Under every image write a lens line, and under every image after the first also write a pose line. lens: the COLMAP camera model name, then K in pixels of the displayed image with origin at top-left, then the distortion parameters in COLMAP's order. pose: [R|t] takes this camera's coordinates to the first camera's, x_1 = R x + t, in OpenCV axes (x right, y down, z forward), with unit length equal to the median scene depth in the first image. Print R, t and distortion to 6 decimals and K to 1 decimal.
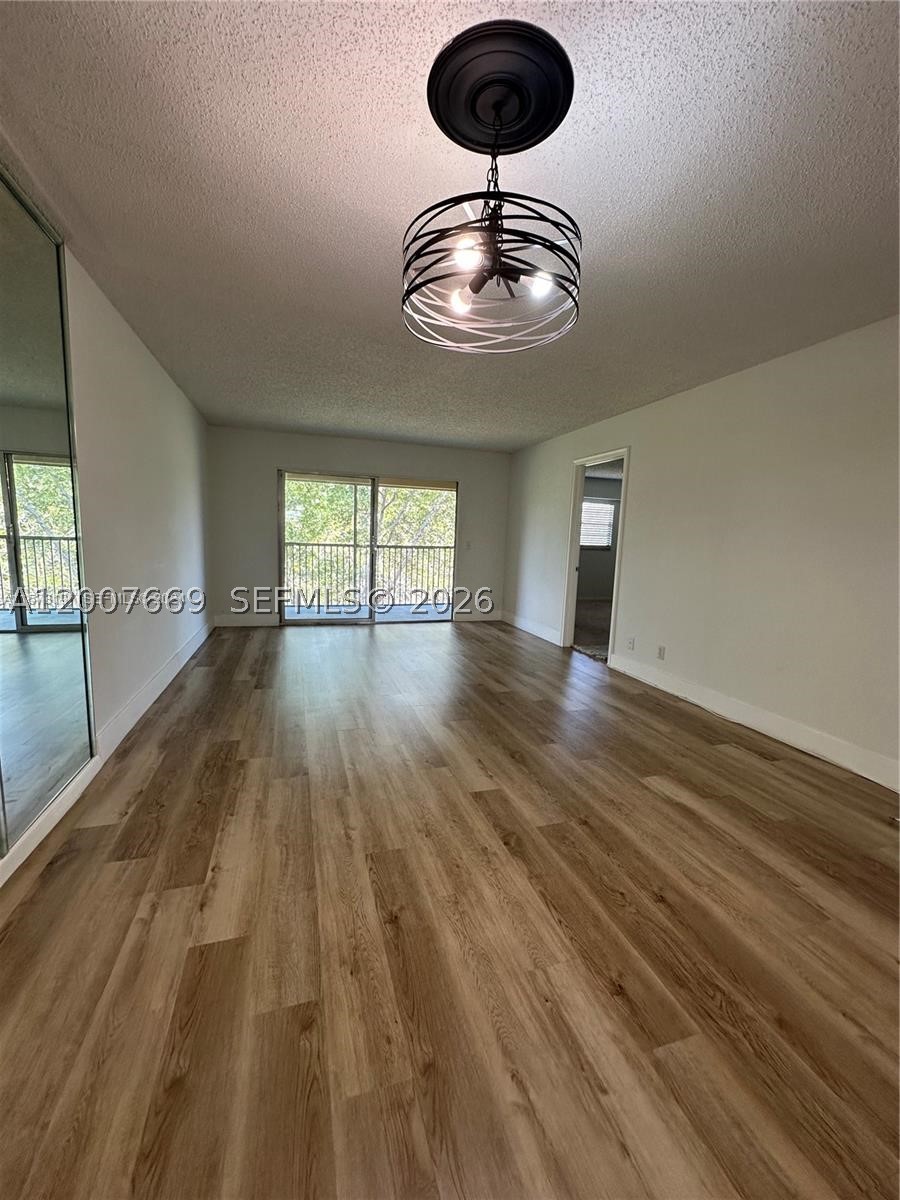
lens RADIAL K [[480.9, 0, 450.0], [0, 480.9, 600.0], [0, 0, 1]] dist [-0.009137, 0.000230]
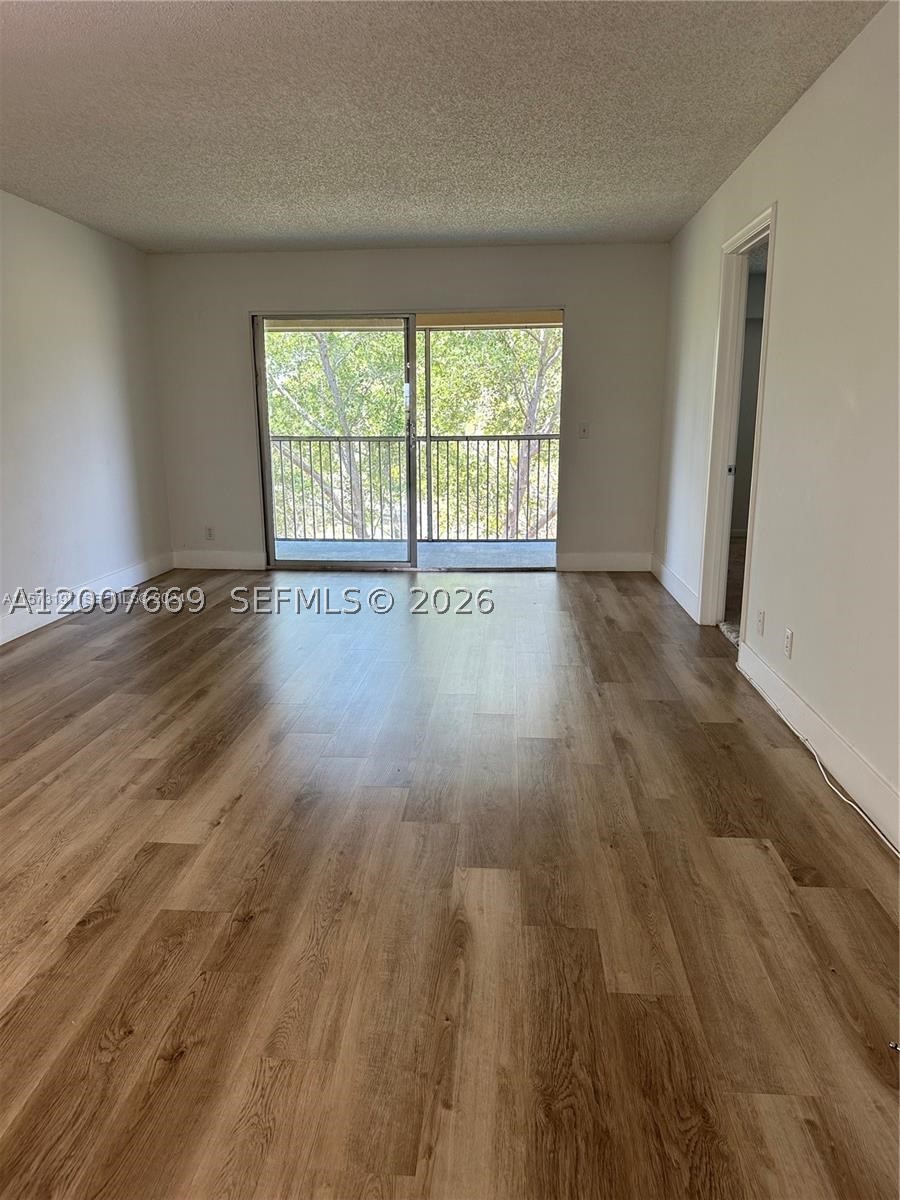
lens RADIAL K [[845.9, 0, 450.0], [0, 845.9, 600.0], [0, 0, 1]] dist [0.034381, -0.053426]
pose [[0.925291, 0.040521, -0.377086, 0.838827], [-0.010790, 0.996686, 0.080627, 0.002911], [0.379103, -0.070535, 0.922662, 0.180372]]
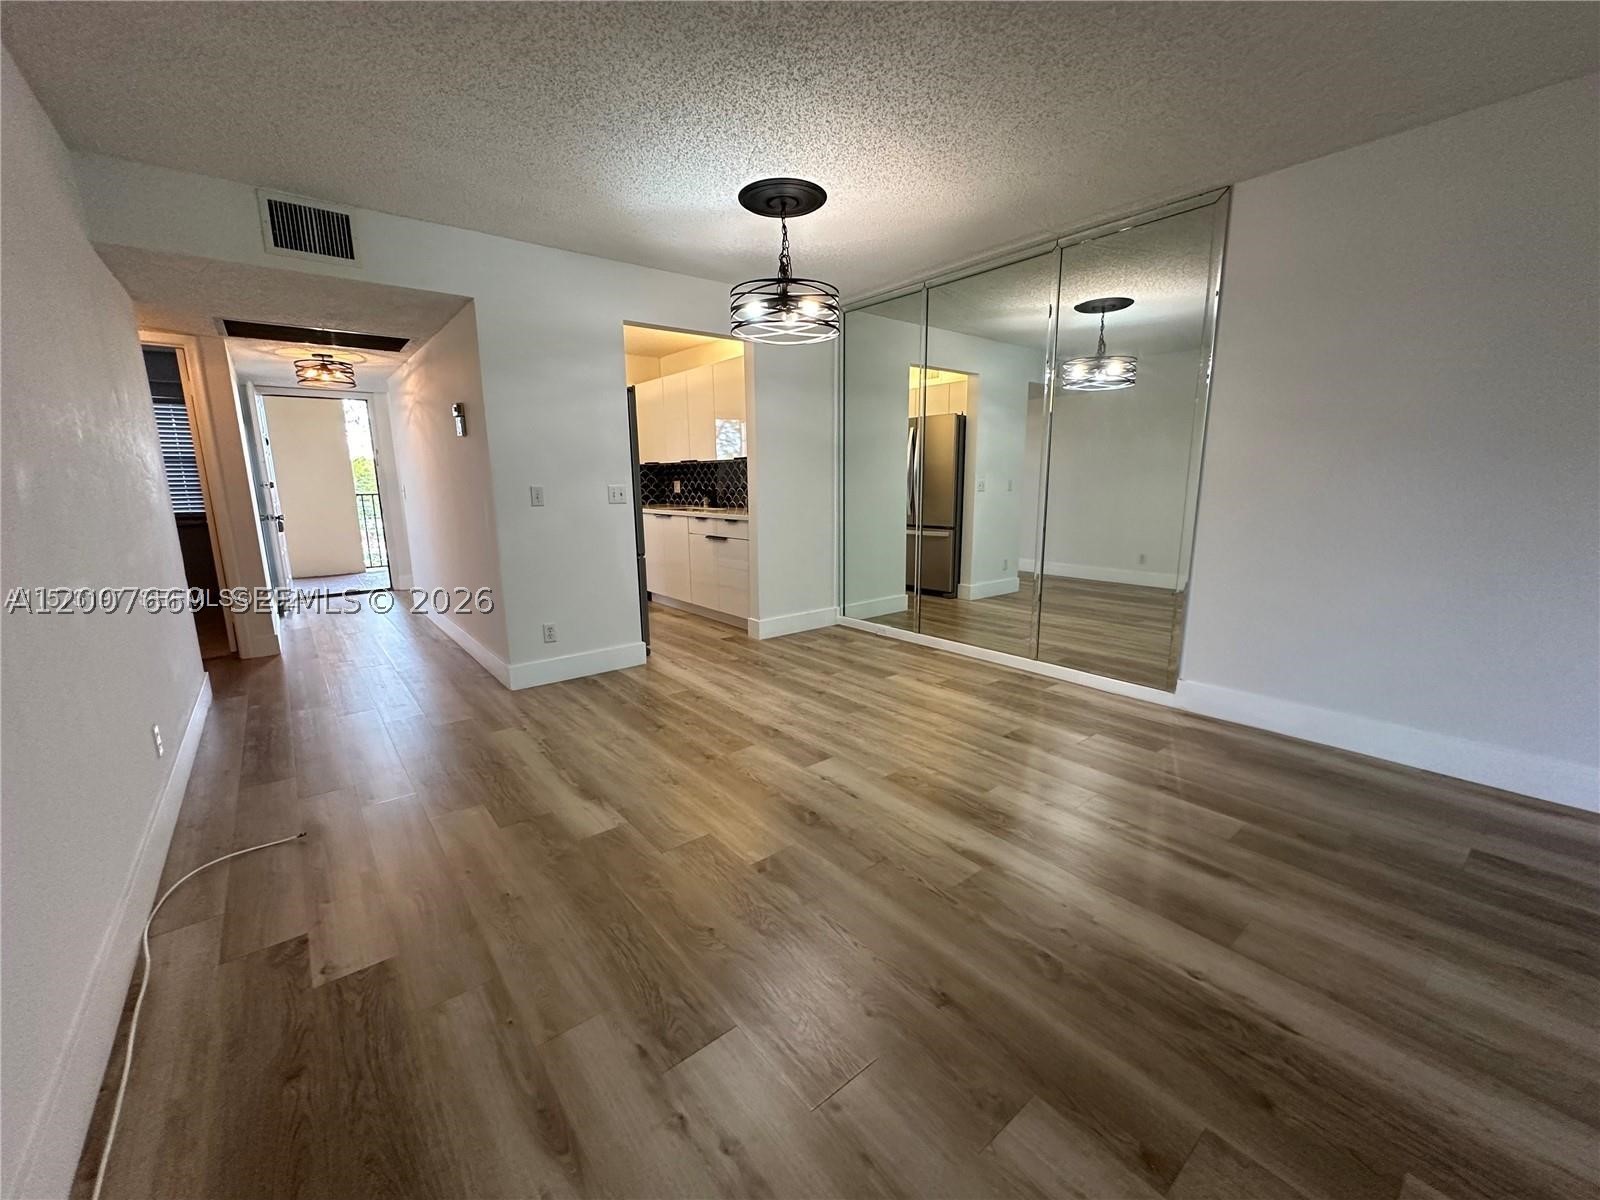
lens RADIAL K [[641.2, 0, 800.0], [0, 641.2, 600.0], [0, 0, 1]] dist [-0.009137, 0.000230]
pose [[-0.932971, 0.042200, -0.357469, 0.547278], [-0.069016, 0.953706, 0.292714, -0.240542], [0.353273, 0.297765, -0.886868, 2.073208]]
